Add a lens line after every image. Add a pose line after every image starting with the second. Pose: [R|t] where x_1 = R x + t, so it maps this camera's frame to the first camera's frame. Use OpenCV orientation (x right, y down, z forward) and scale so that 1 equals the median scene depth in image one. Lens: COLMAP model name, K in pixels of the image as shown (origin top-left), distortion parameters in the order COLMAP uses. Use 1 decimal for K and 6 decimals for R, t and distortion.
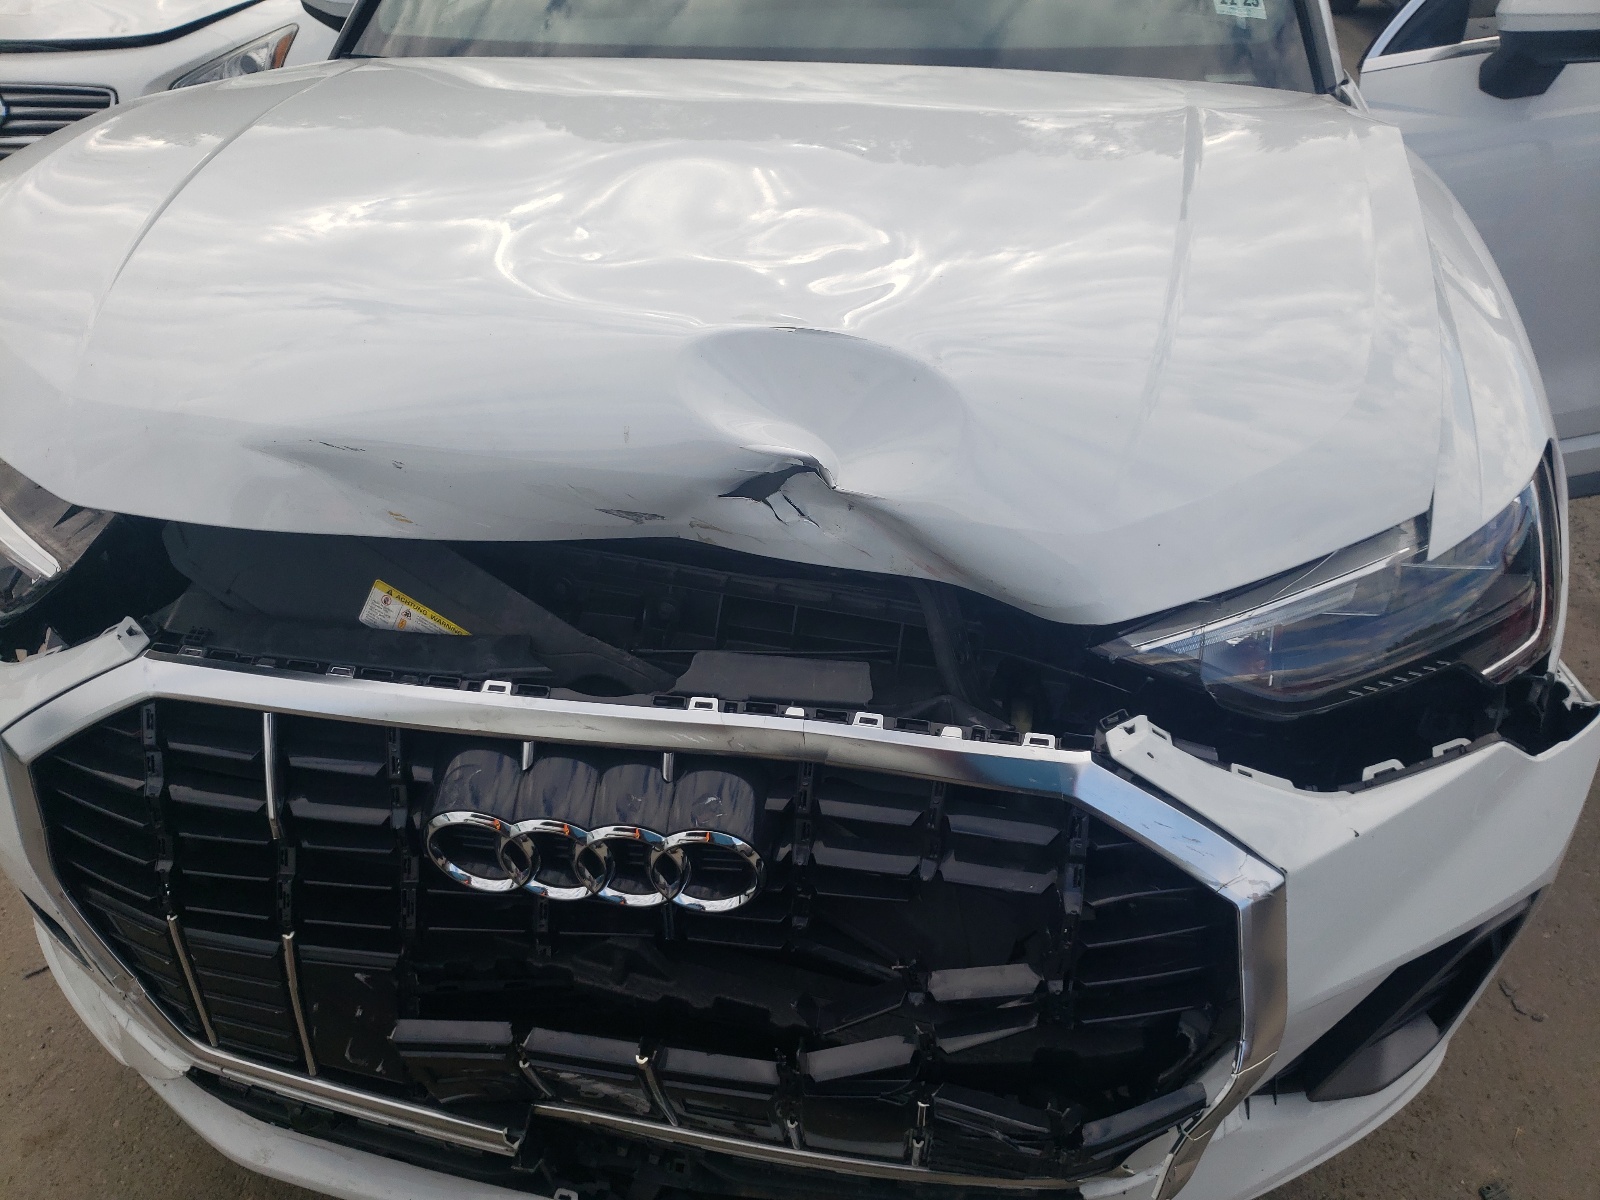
lens RADIAL K [[1215.3, 0, 808.0], [0, 1215.3, 600.1], [0, 0, 1]] dist [0.005350, 0.009708]
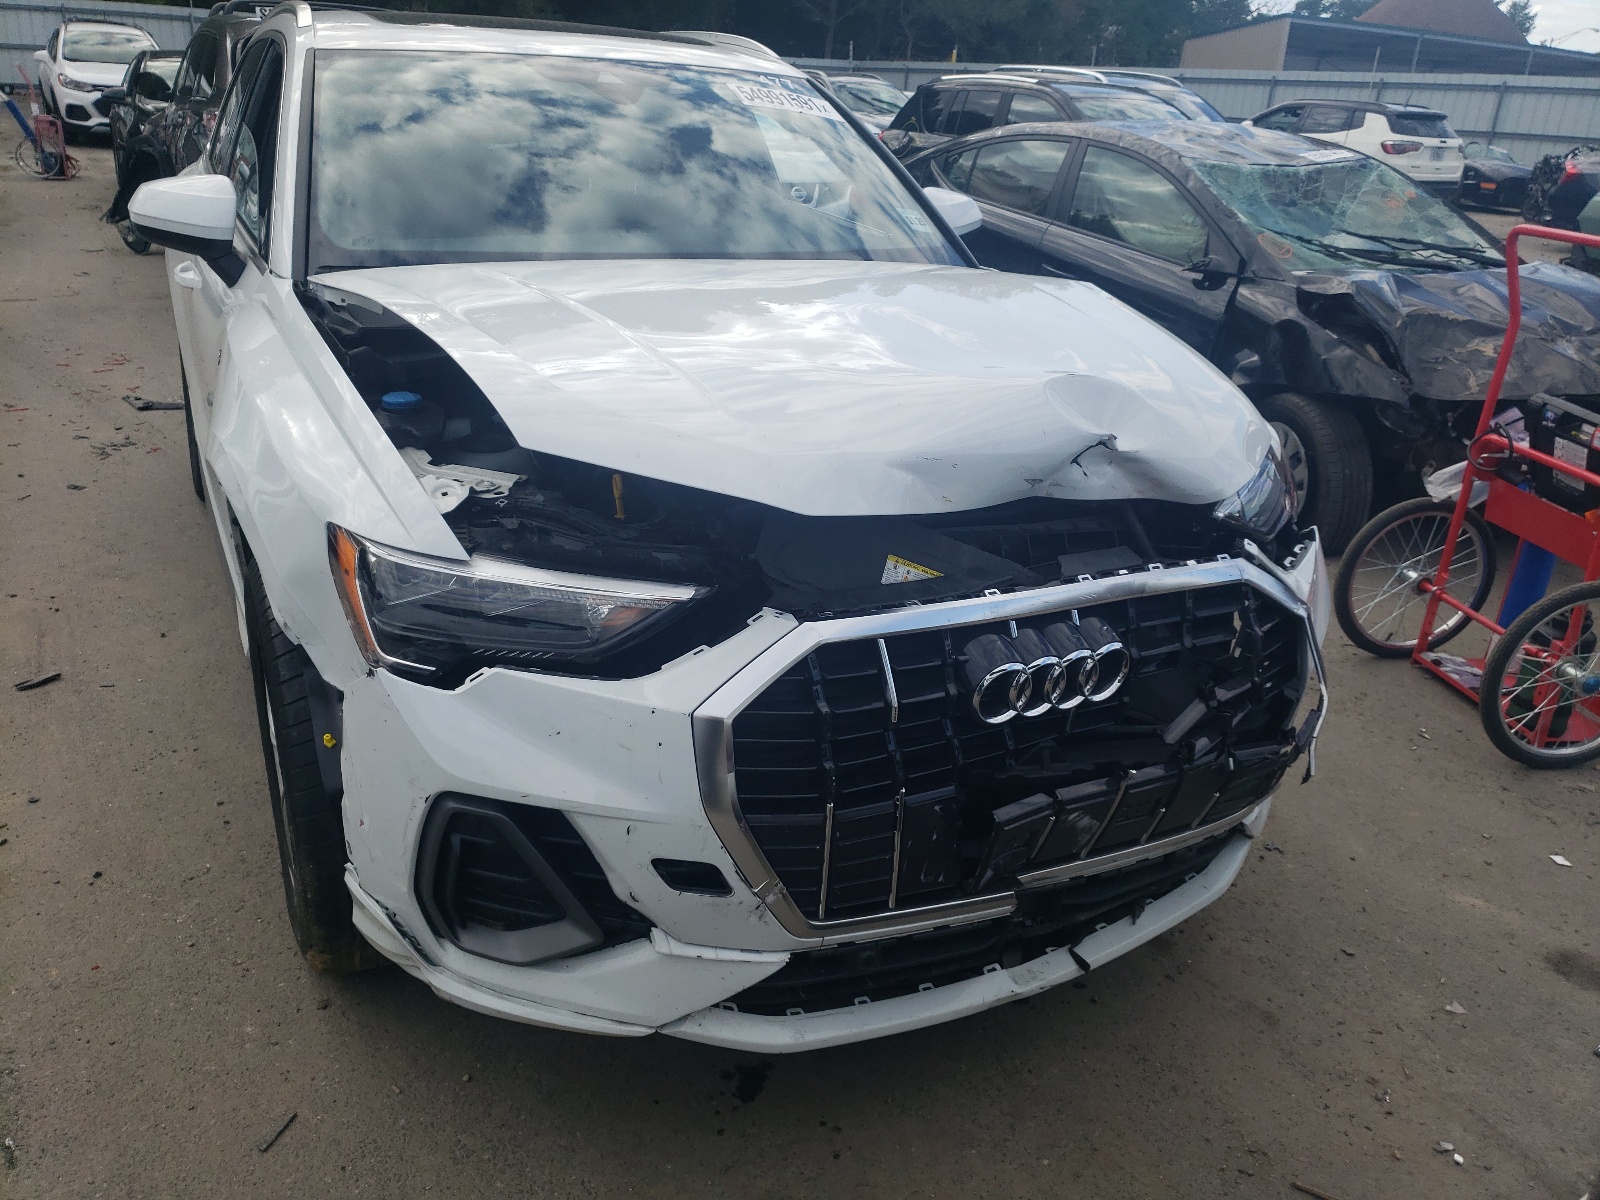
lens RADIAL K [[1232.5, 0, 799.6], [0, 1232.5, 560.8], [0, 0, 1]] dist [0.005110, 0.012808]
pose [[0.804484, -0.169876, 0.569164, -1.441201], [0.273103, 0.956724, -0.100468, 0.127771], [-0.527466, 0.236265, 0.816063, -0.269911]]
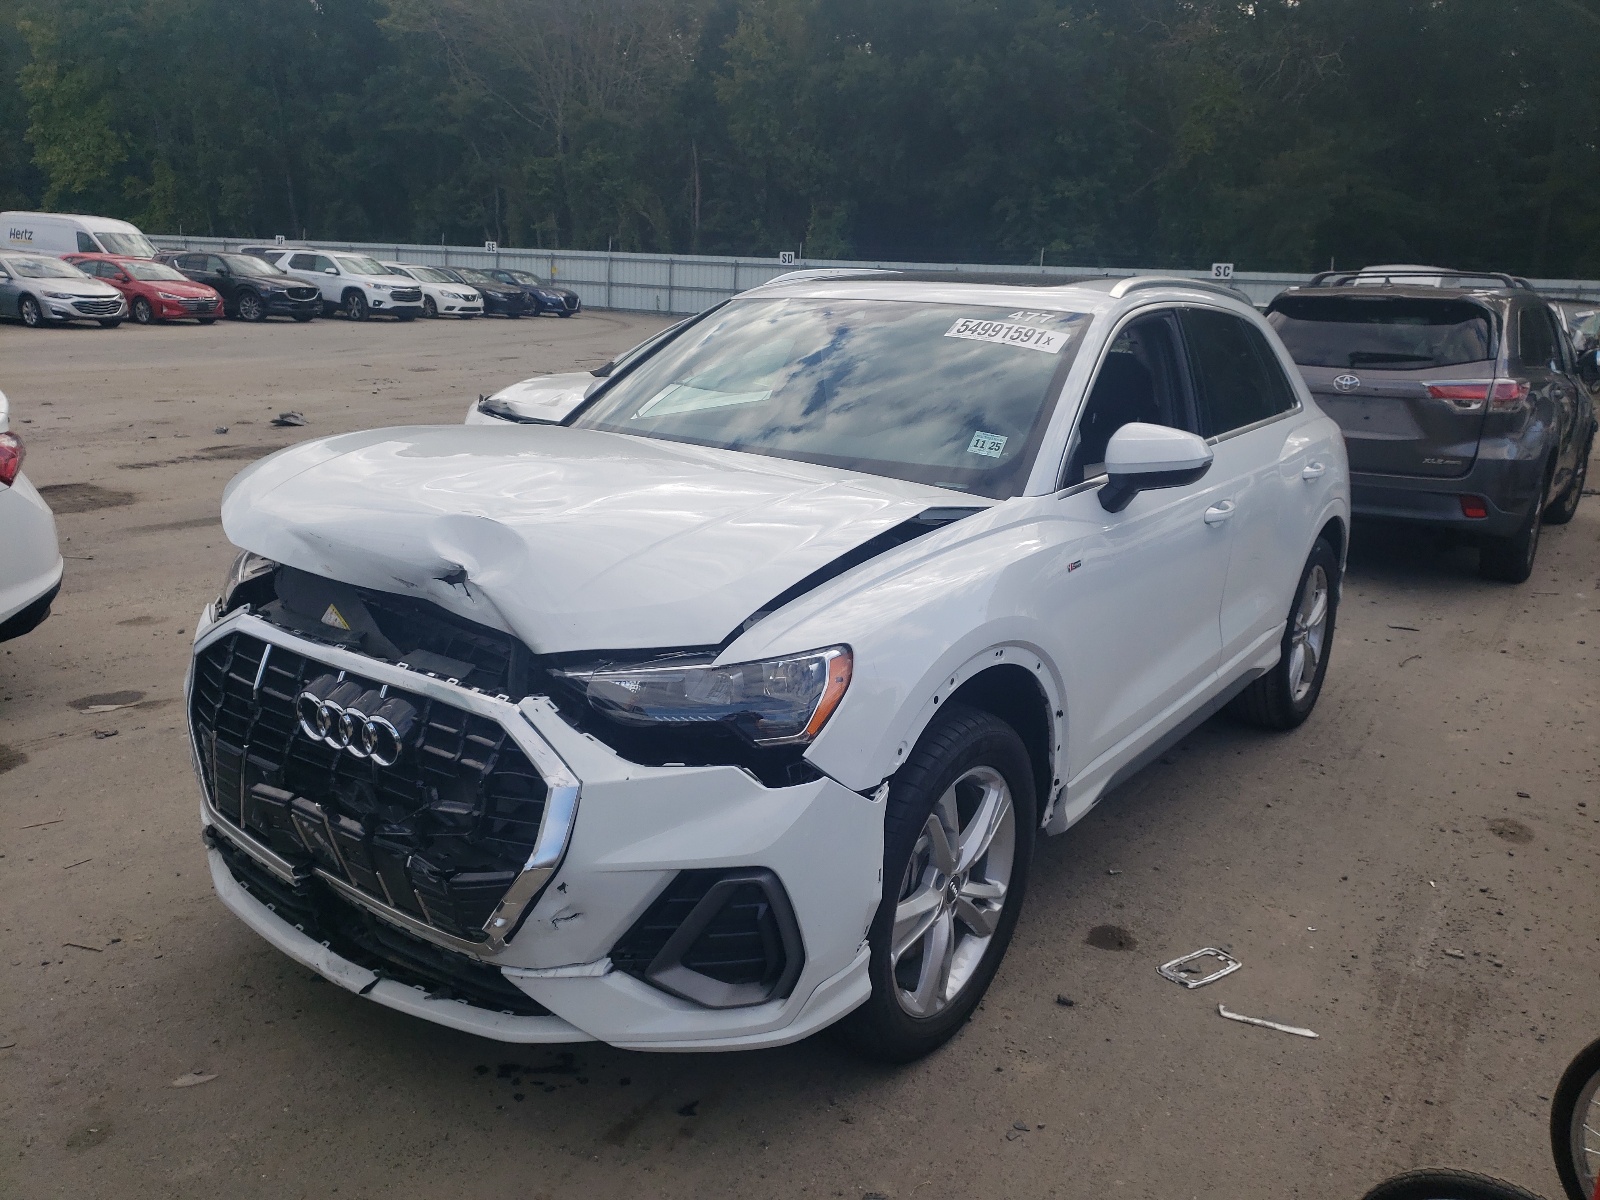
lens RADIAL K [[1215.3, 0, 808.0], [0, 1215.3, 600.1], [0, 0, 1]] dist [0.005350, 0.009708]
pose [[0.900892, 0.141596, -0.410298, 1.483612], [-0.267378, 0.925682, -0.267624, 0.371667], [0.341911, 0.350805, 0.871799, -0.747137]]
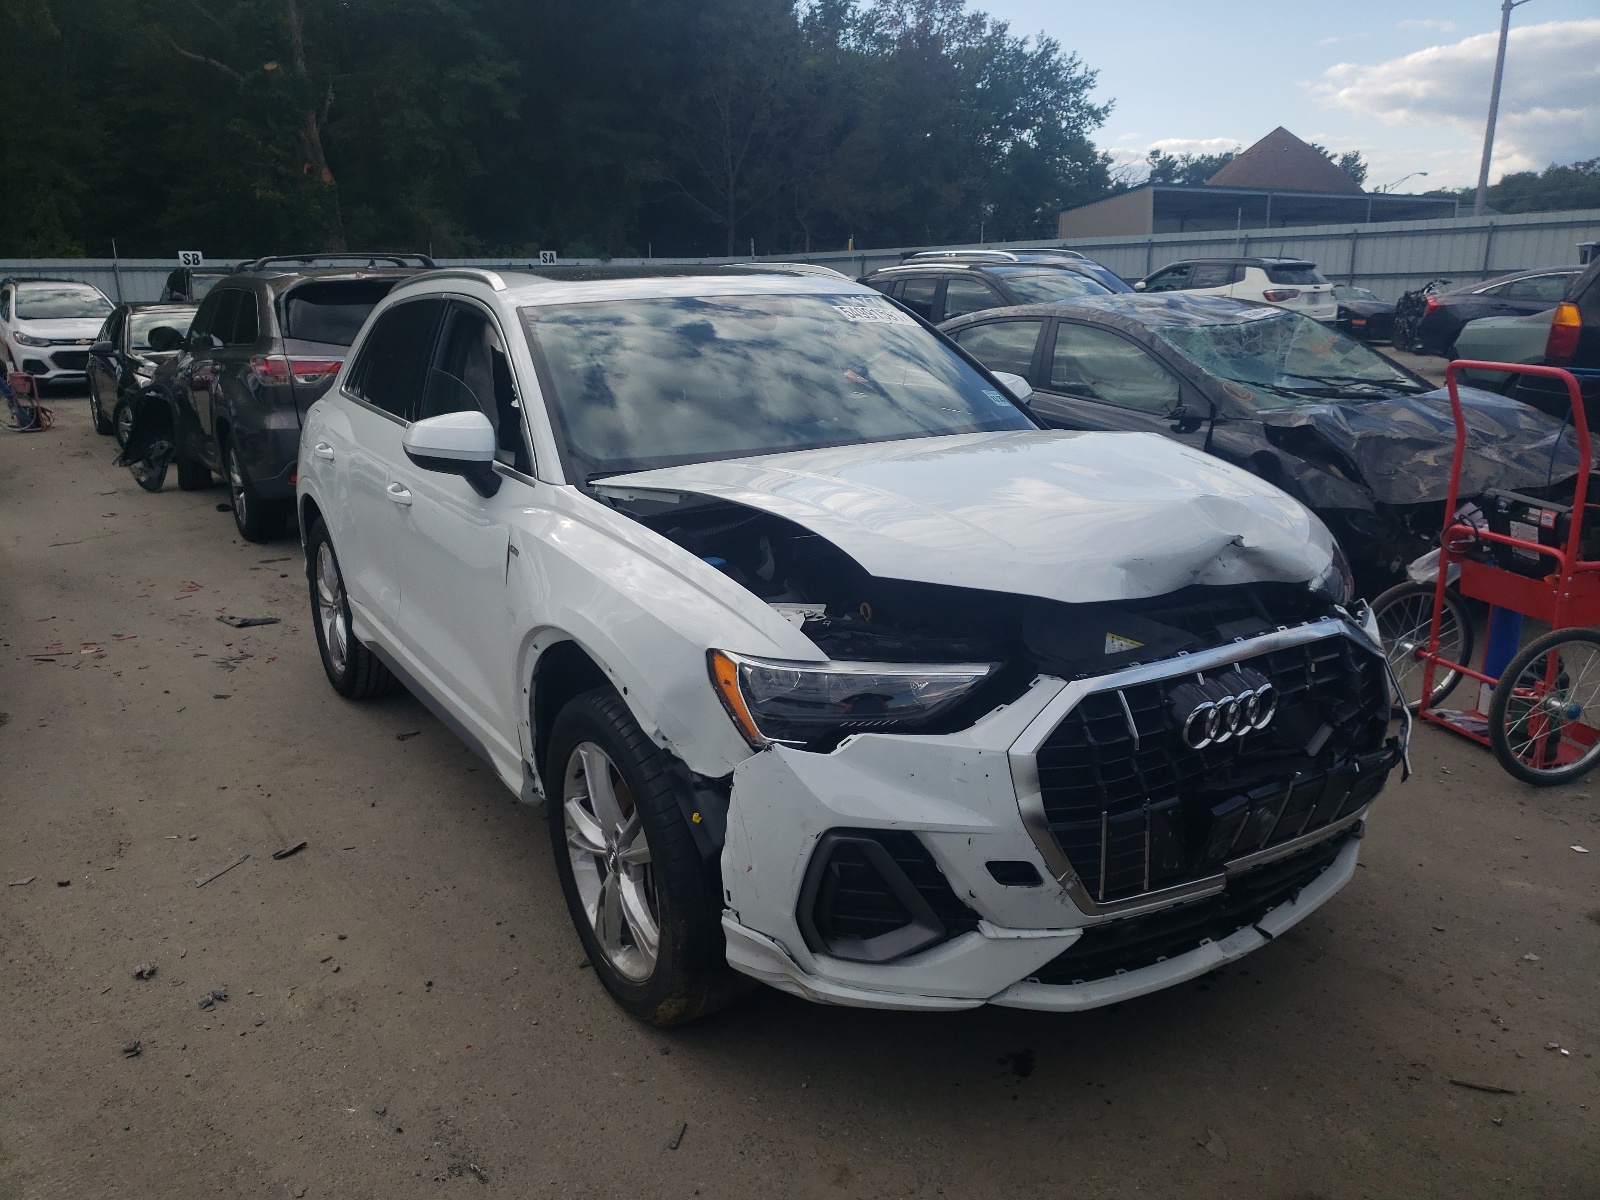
lens RADIAL K [[1215.3, 0, 808.0], [0, 1215.3, 600.1], [0, 0, 1]] dist [0.005350, 0.009708]
pose [[0.751996, -0.183432, 0.633130, -2.264486], [0.375552, 0.908591, -0.182819, 0.135415], [-0.541722, 0.375252, 0.752146, -0.411056]]
